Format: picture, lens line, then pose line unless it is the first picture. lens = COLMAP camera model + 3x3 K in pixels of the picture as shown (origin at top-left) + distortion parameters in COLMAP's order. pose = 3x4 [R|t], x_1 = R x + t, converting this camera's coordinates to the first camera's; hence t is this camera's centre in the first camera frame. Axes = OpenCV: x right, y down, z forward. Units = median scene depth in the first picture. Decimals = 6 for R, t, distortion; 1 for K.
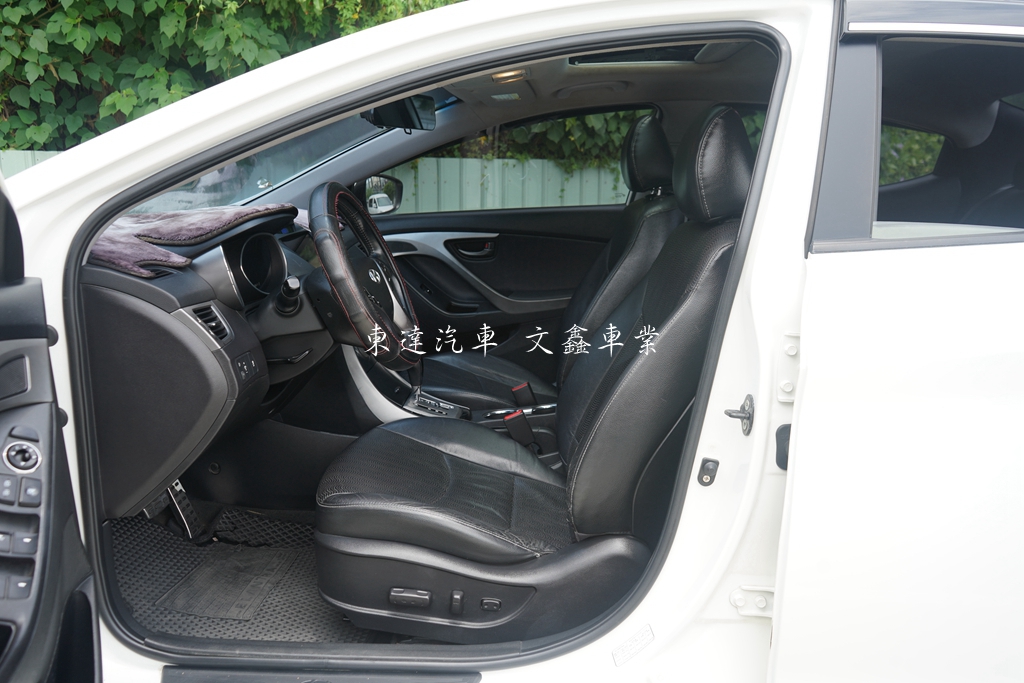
lens RADIAL K [[804.6, 0, 512.0], [0, 804.6, 341.5], [0, 0, 1]] dist [-0.000880, -0.000556]
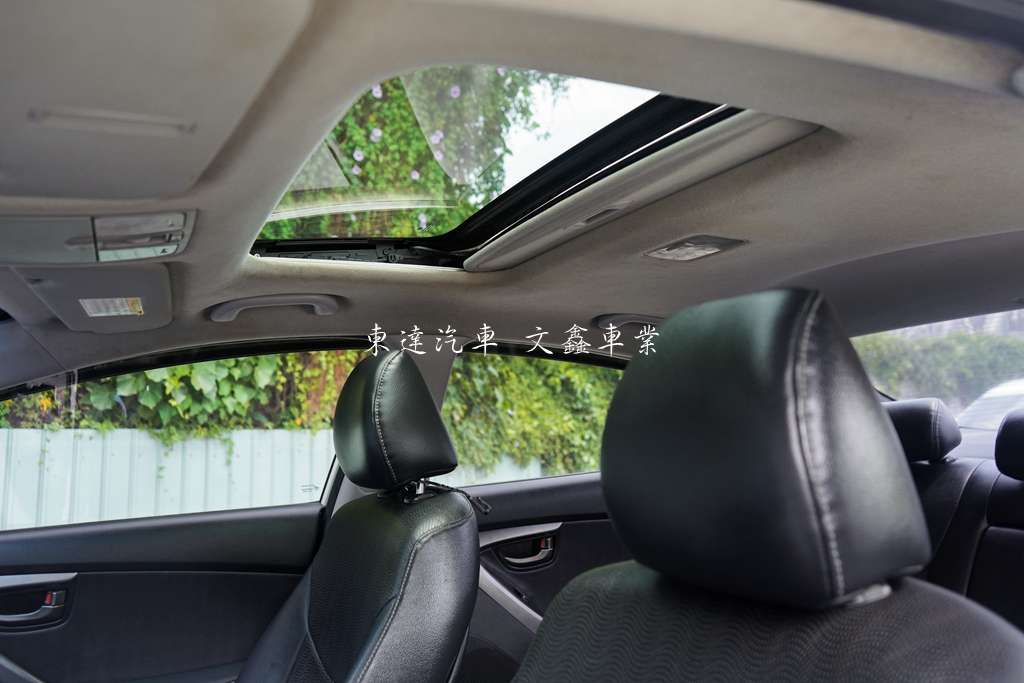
lens RADIAL K [[804.6, 0, 512.0], [0, 804.6, 341.5], [0, 0, 1]] dist [-0.000880, -0.000556]
pose [[0.882338, 0.041114, 0.468817, -0.006245], [0.112362, 0.948963, -0.294694, -0.034599], [-0.457006, 0.312696, 0.832686, 0.150510]]
